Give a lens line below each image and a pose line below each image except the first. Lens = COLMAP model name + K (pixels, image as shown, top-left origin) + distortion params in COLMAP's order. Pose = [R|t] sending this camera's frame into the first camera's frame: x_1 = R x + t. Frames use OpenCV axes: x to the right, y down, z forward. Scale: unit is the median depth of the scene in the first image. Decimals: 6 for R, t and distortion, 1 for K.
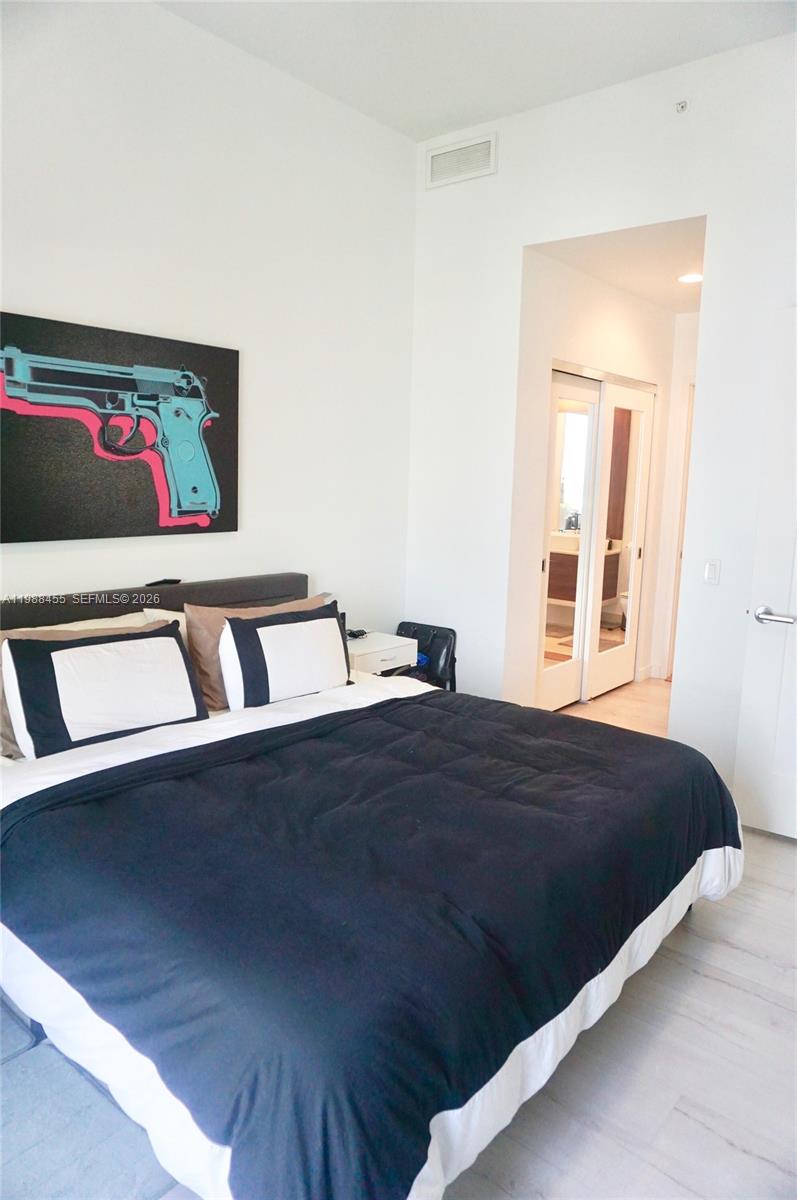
lens RADIAL K [[808.1, 0, 393.8], [0, 808.1, 606.9], [0, 0, 1]] dist [-0.063059, 0.047069]
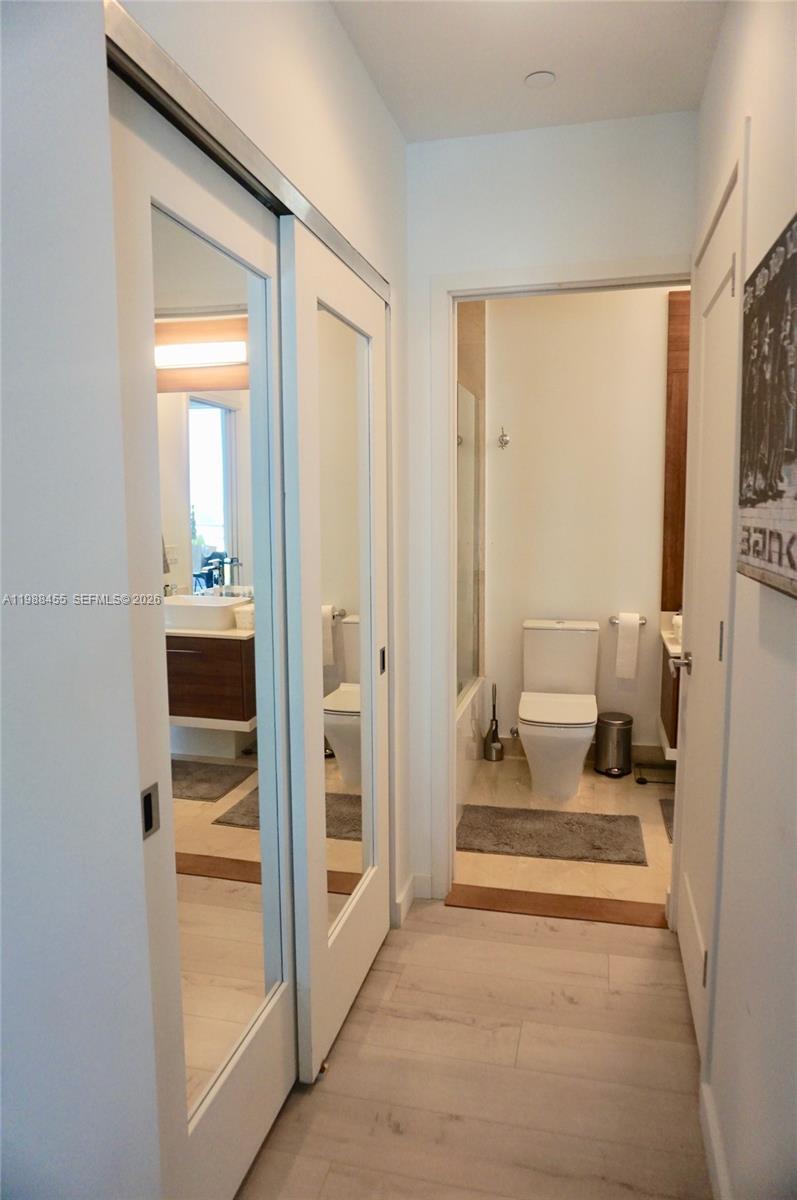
lens RADIAL K [[808.1, 0, 393.8], [0, 808.1, 606.9], [0, 0, 1]] dist [-0.063059, 0.047069]
pose [[0.900634, -0.085616, 0.426061, 0.124349], [0.100102, 0.994909, -0.011677, -0.090027], [-0.422892, 0.053166, 0.904619, 0.592418]]
